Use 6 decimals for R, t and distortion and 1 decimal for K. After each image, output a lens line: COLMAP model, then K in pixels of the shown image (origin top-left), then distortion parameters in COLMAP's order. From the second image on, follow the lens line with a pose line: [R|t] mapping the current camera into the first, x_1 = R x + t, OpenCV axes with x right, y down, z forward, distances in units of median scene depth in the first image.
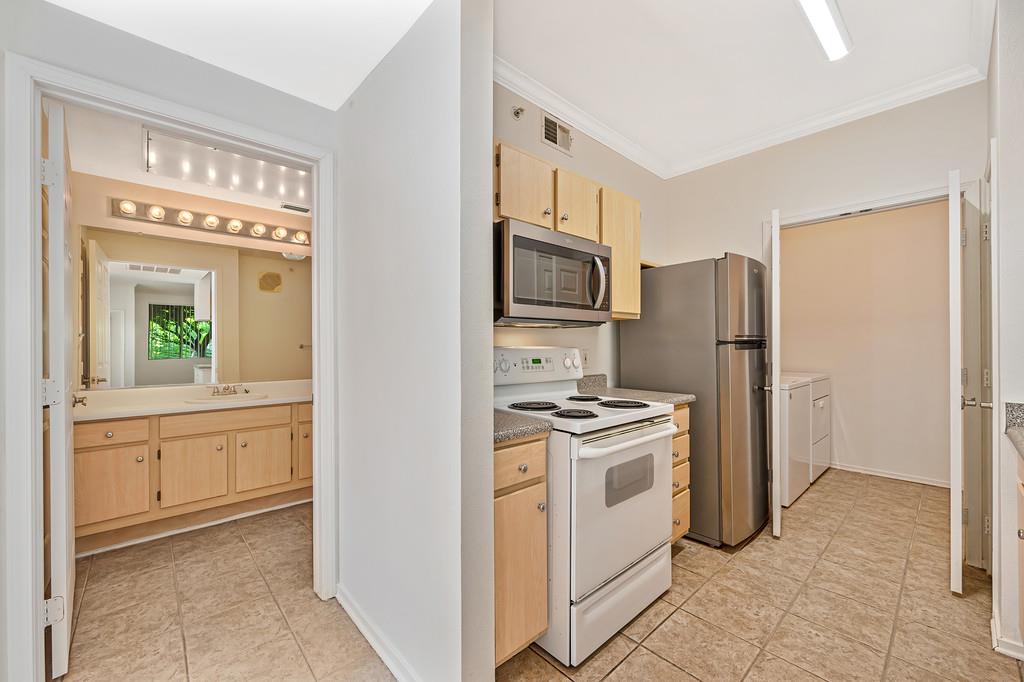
lens RADIAL K [[404.6, 0, 513.6], [0, 404.6, 342.2], [0, 0, 1]] dist [-0.000042, 0.000056]
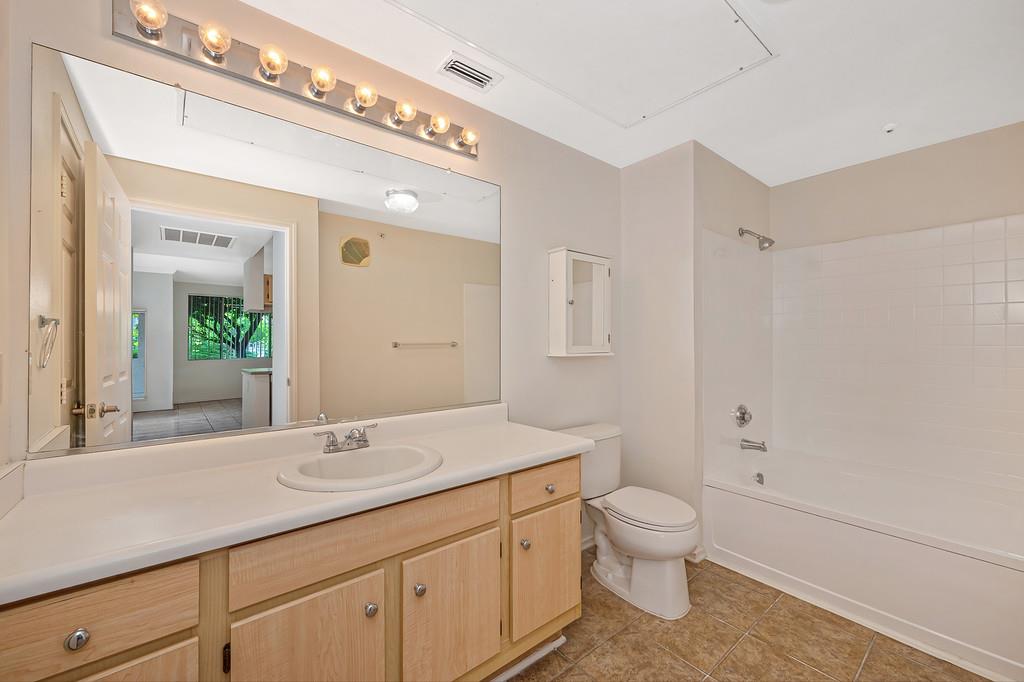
lens RADIAL K [[406.9, 0, 511.2], [0, 406.9, 336.3], [0, 0, 1]] dist [-0.001478, 0.000088]
pose [[0.998204, -0.003345, -0.059811, -0.604593], [0.002917, 0.999970, -0.007233, 0.003939], [0.059834, 0.007046, 0.998183, 0.658826]]
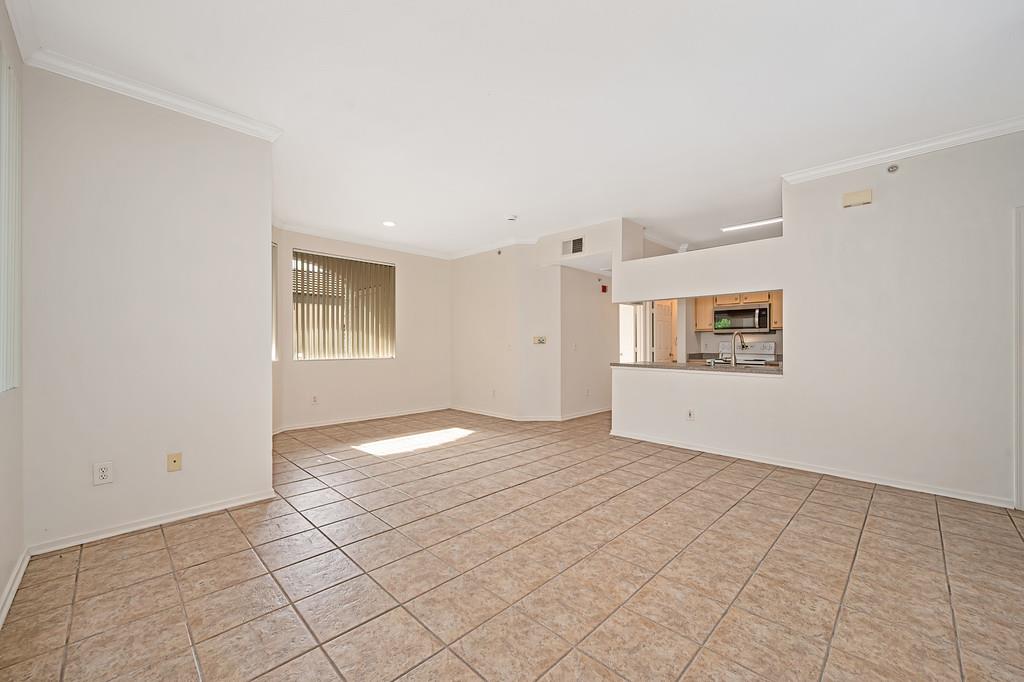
lens RADIAL K [[405.0, 0, 512.7], [0, 405.0, 348.0], [0, 0, 1]] dist [-0.001111, 0.000571]
pose [[0.047712, 0.009642, -0.998815, 2.513118], [0.002828, 0.999948, 0.009788, 0.021363], [0.998857, -0.003292, 0.047682, -0.706675]]
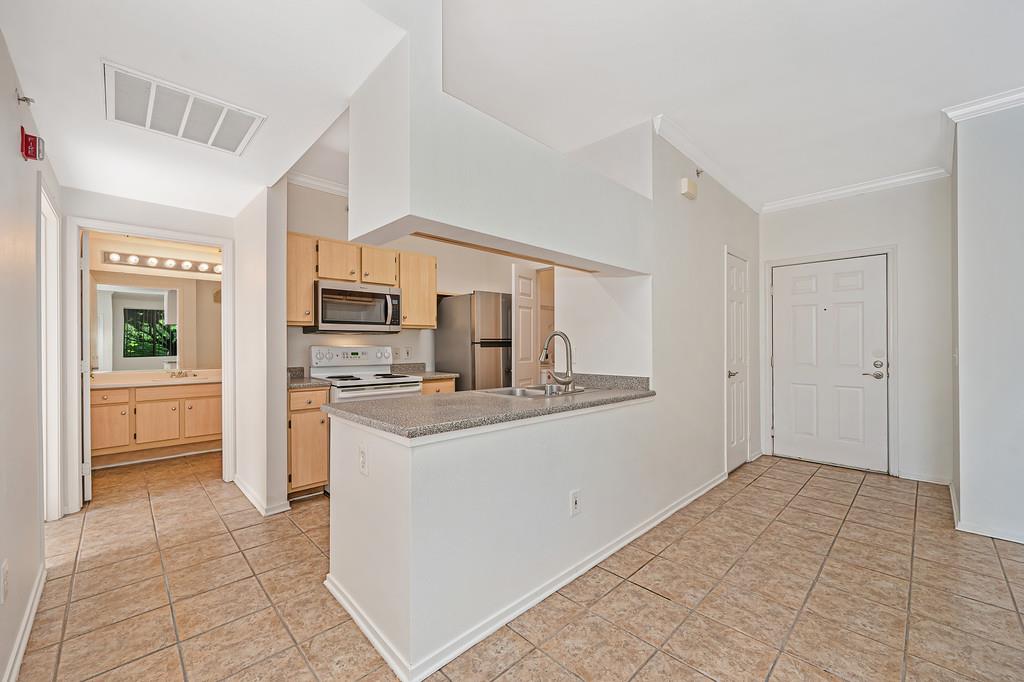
lens RADIAL K [[405.6, 0, 510.9], [0, 405.6, 341.5], [0, 0, 1]] dist [-0.000741, 0.000286]
pose [[0.999534, -0.000261, 0.030535, 0.596920], [0.000259, 1.000000, 0.000089, -0.005398], [-0.030535, -0.000081, 0.999534, -0.690006]]
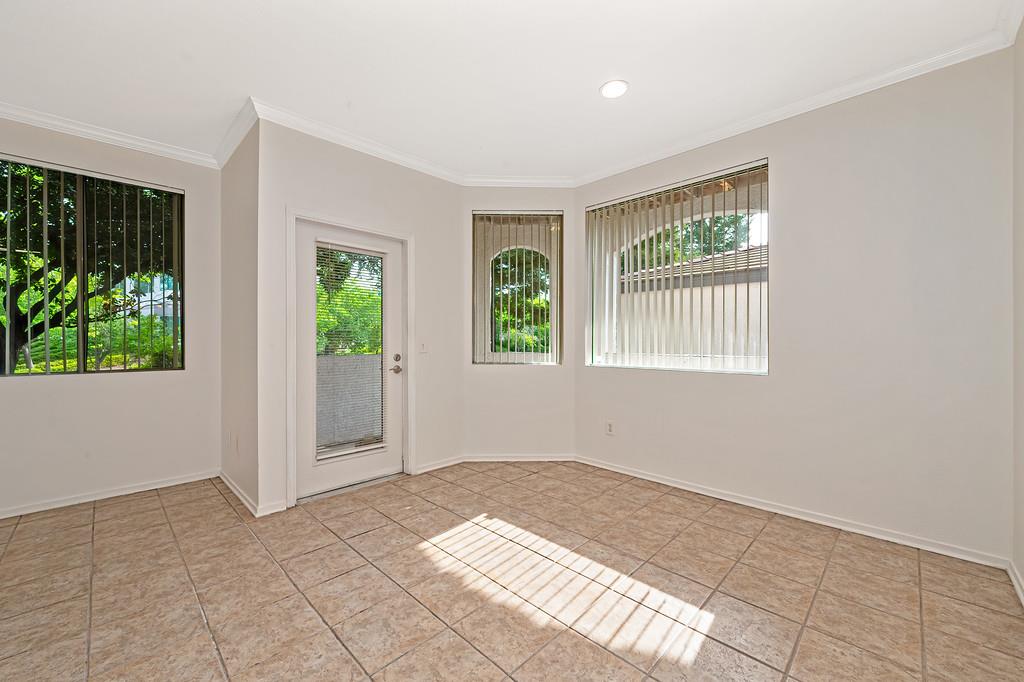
lens RADIAL K [[405.6, 0, 510.9], [0, 405.6, 341.5], [0, 0, 1]] dist [-0.000741, 0.000286]
pose [[-0.998815, 0.004088, -0.048495, 0.645914], [0.004225, 0.999987, -0.002715, 0.017618], [0.048483, -0.002917, -0.998820, -0.252006]]
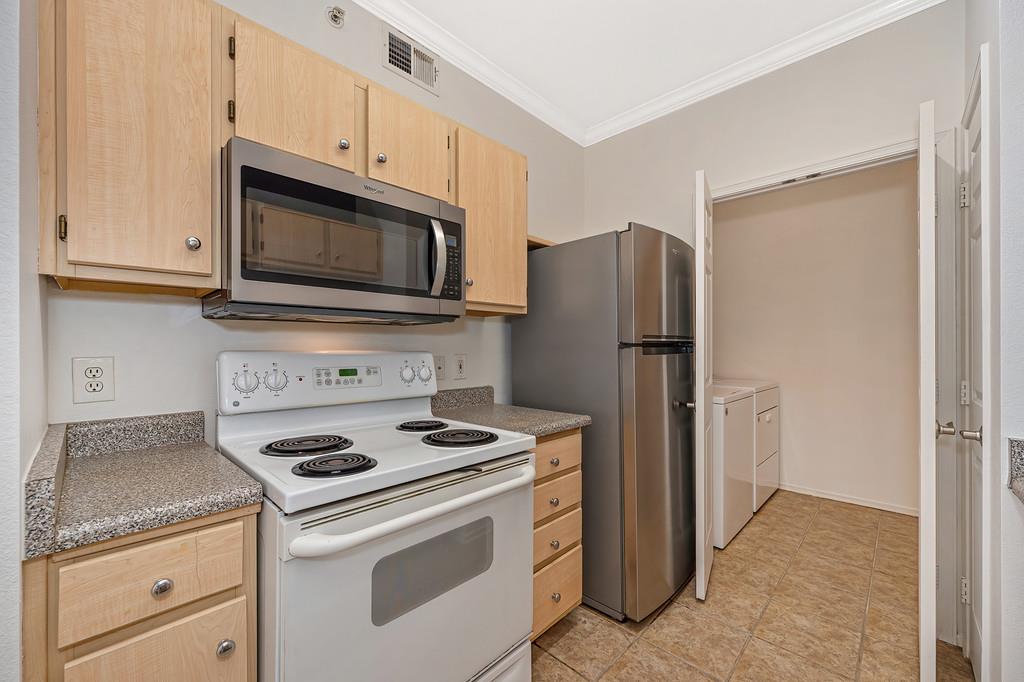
lens RADIAL K [[406.7, 0, 511.6], [0, 406.7, 345.9], [0, 0, 1]] dist [-0.000592, 0.000175]
pose [[0.998279, 0.000487, 0.058637, 0.254183], [-0.000587, 0.999998, 0.001693, 0.001150], [-0.058636, -0.001725, 0.998278, 0.261594]]
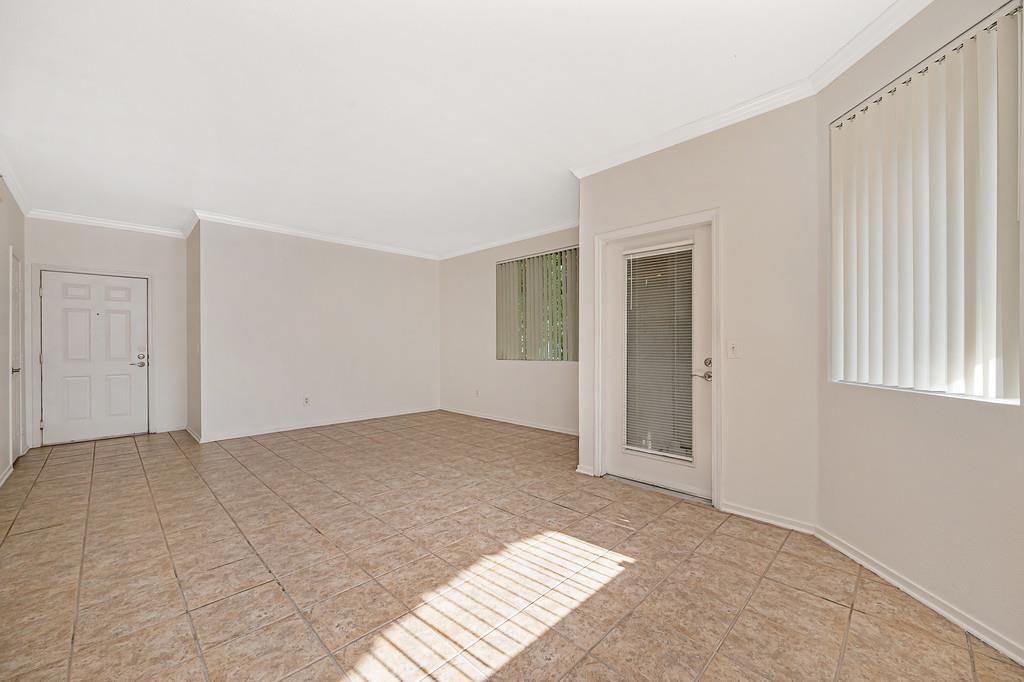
lens RADIAL K [[405.6, 0, 510.9], [0, 405.6, 341.5], [0, 0, 1]] dist [-0.000741, 0.000286]
pose [[-0.046070, 0.006629, 0.998916, -0.202973], [-0.000359, 0.999978, -0.006652, 0.014188], [-0.998938, -0.000665, -0.046066, -1.055268]]
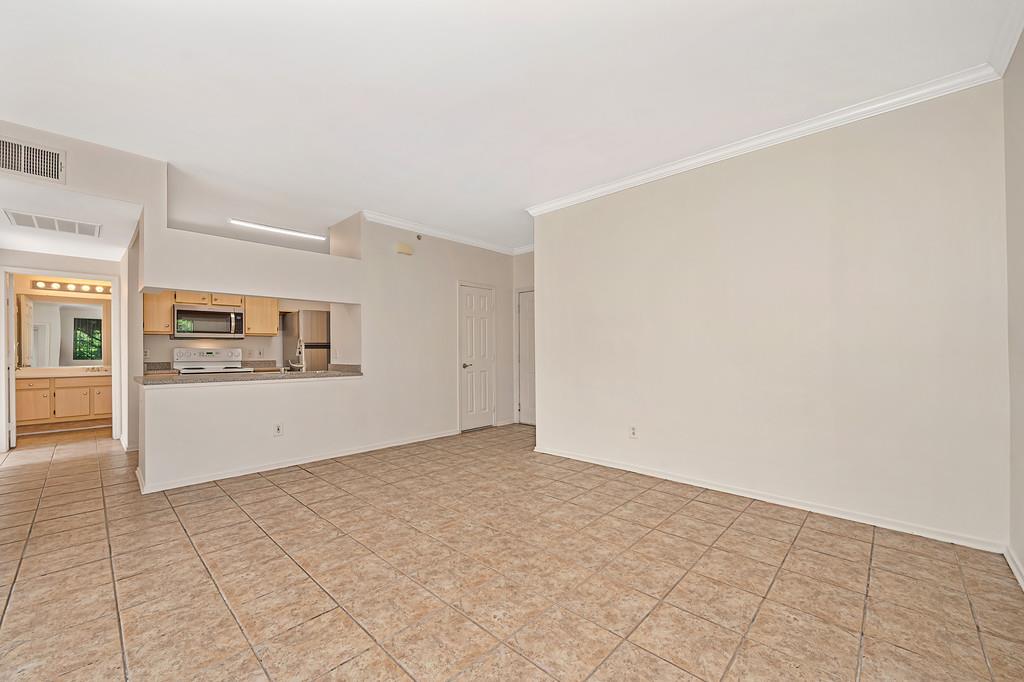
lens RADIAL K [[405.0, 0, 512.7], [0, 405.0, 348.0], [0, 0, 1]] dist [-0.001111, 0.000571]
pose [[0.997288, -0.003345, 0.073524, 1.568600], [0.003309, 0.999994, 0.000610, 0.016260], [-0.073525, -0.000365, 0.997293, -1.502899]]
